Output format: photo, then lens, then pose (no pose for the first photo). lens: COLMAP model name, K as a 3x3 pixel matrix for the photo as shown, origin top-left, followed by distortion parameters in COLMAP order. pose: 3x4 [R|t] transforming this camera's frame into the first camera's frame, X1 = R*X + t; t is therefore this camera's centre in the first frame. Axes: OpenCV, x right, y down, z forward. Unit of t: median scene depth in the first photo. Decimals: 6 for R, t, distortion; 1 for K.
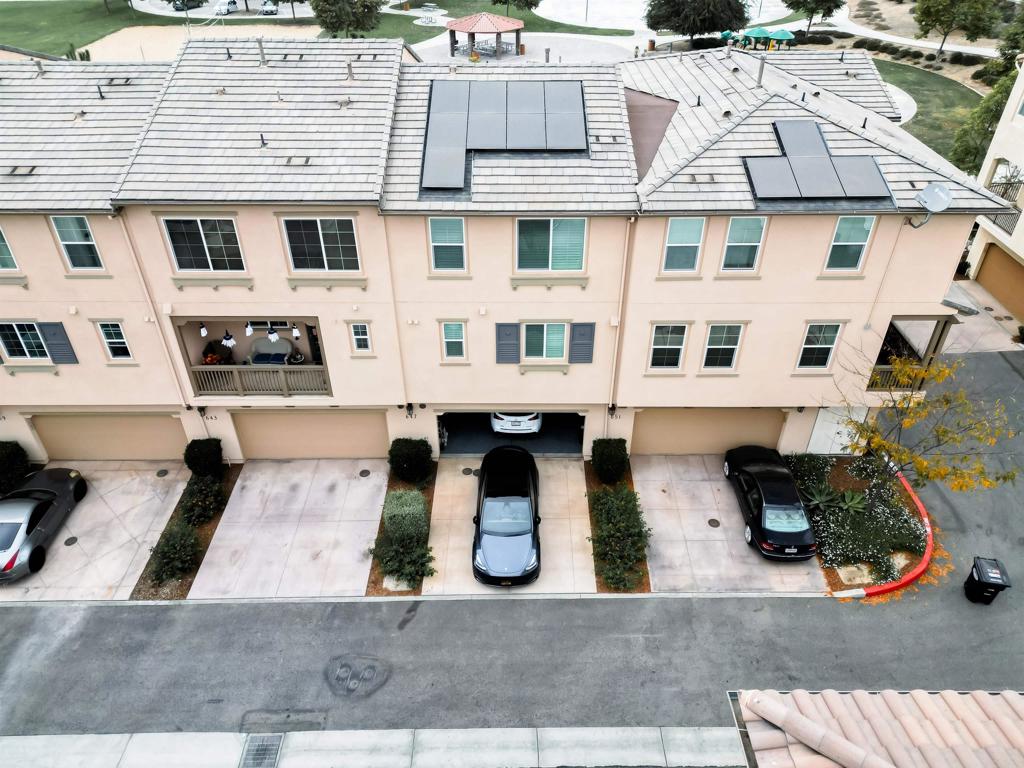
lens RADIAL K [[731.9, 0, 509.2], [0, 731.9, 388.0], [0, 0, 1]] dist [0.053197, -0.045394]
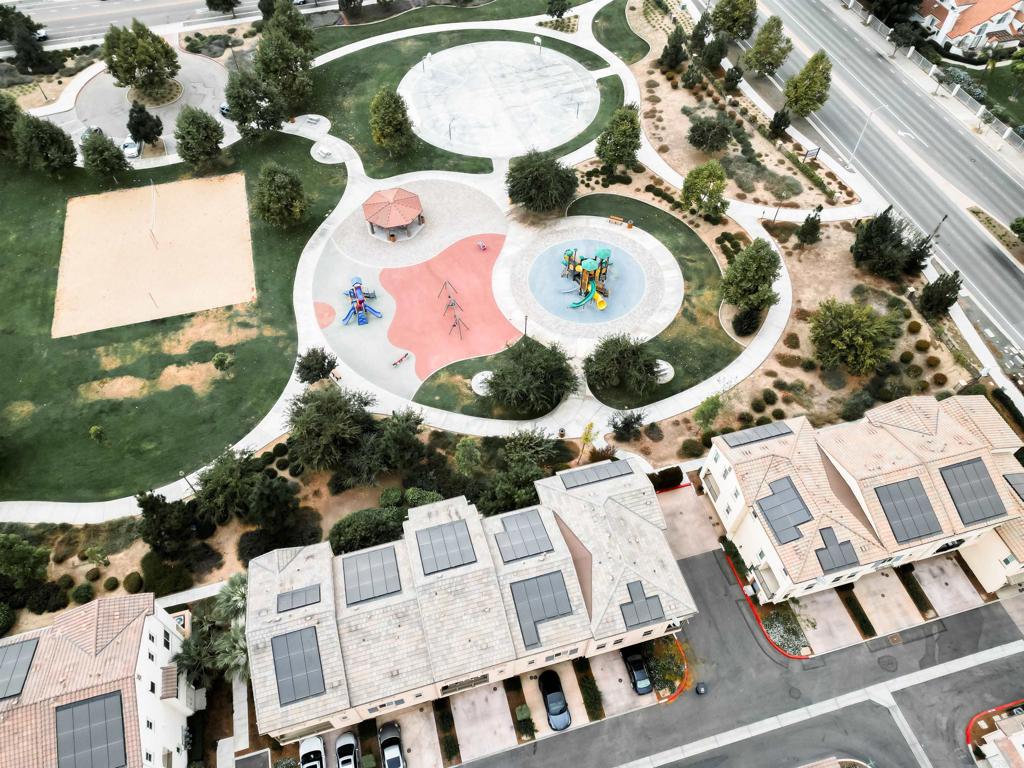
lens RADIAL K [[731.9, 0, 512.5], [0, 731.9, 380.1], [0, 0, 1]] dist [0.053197, -0.045394]
pose [[0.963293, -0.204163, 0.174307, -0.435759], [0.144605, 0.941687, 0.303834, -2.044173], [-0.226175, -0.267476, 0.936644, -1.444458]]
